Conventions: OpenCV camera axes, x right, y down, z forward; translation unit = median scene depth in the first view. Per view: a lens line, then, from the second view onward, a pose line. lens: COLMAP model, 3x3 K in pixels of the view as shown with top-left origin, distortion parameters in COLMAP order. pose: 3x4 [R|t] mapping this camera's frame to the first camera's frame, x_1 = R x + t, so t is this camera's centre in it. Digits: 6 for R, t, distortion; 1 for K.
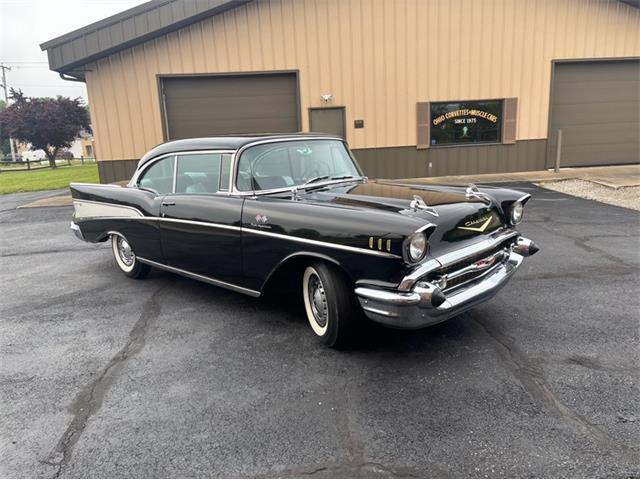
lens RADIAL K [[485.7, 0, 316.4], [0, 485.7, 240.6], [0, 0, 1]] dist [0.044565, -0.041174]
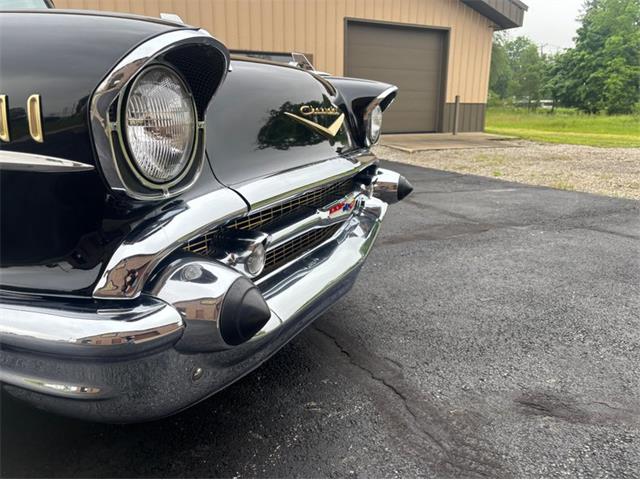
lens RADIAL K [[485.7, 0, 317.5], [0, 485.7, 241.1], [0, 0, 1]] dist [0.044565, -0.041174]
pose [[0.916430, -0.056126, 0.396239, 0.127826], [0.040121, 0.998014, 0.048572, 0.045805], [-0.398178, -0.028615, 0.916862, 0.519707]]
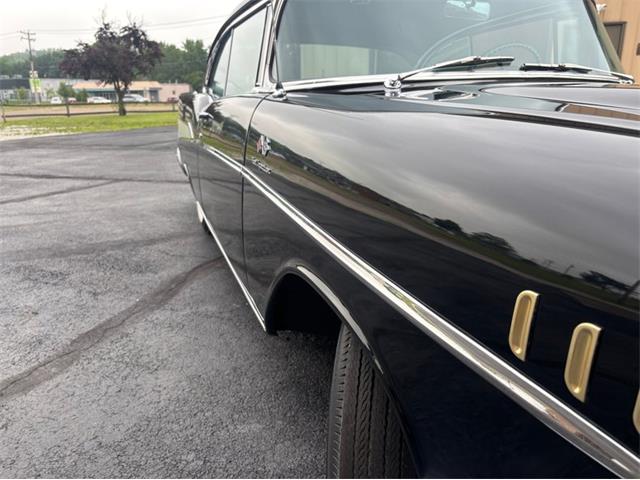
lens RADIAL K [[485.7, 0, 314.1], [0, 485.7, 244.2], [0, 0, 1]] dist [0.044565, -0.041174]
pose [[0.884257, 0.170198, -0.434882, 0.086144], [-0.125535, 0.983576, 0.129686, -0.022212], [0.449812, -0.060082, 0.891100, 0.617611]]
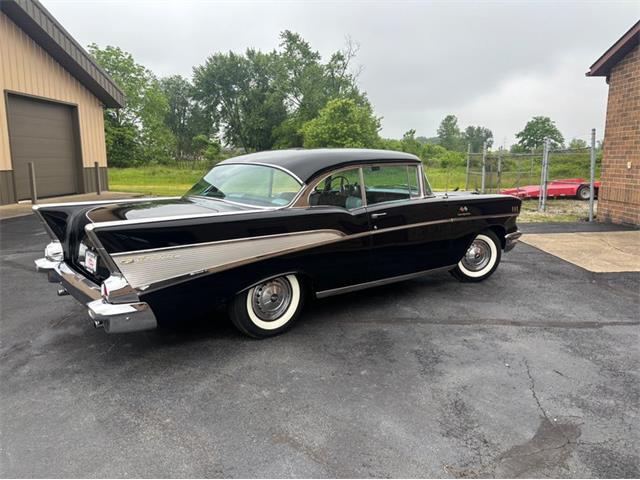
lens RADIAL K [[485.7, 0, 318.0], [0, 485.7, 242.1], [0, 0, 1]] dist [0.044565, -0.041174]
pose [[0.127952, -0.121437, 0.984318, -1.453779], [0.200321, 0.975184, 0.094270, -0.155886], [-0.971339, 0.185118, 0.149103, 1.108241]]
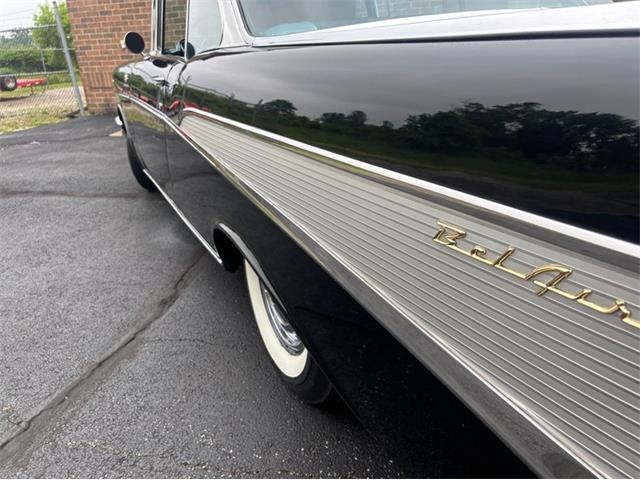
lens RADIAL K [[485.7, 0, 321.6], [0, 485.7, 236.4], [0, 0, 1]] dist [0.044565, -0.041174]
pose [[-0.937539, -0.036094, 0.346002, -0.392361], [0.158238, 0.841506, 0.516554, -0.271372], [-0.309807, 0.539040, -0.783234, 1.906154]]
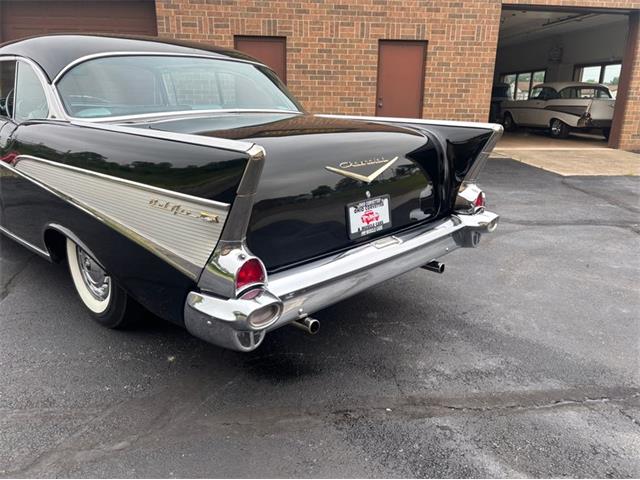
lens RADIAL K [[485.7, 0, 322.0], [0, 485.7, 236.9], [0, 0, 1]] dist [0.044565, -0.041174]
pose [[-0.999436, 0.033588, -0.000396, -0.529919], [0.029430, 0.881261, 0.471713, -0.366010], [0.016192, 0.471435, -0.881752, 2.188298]]
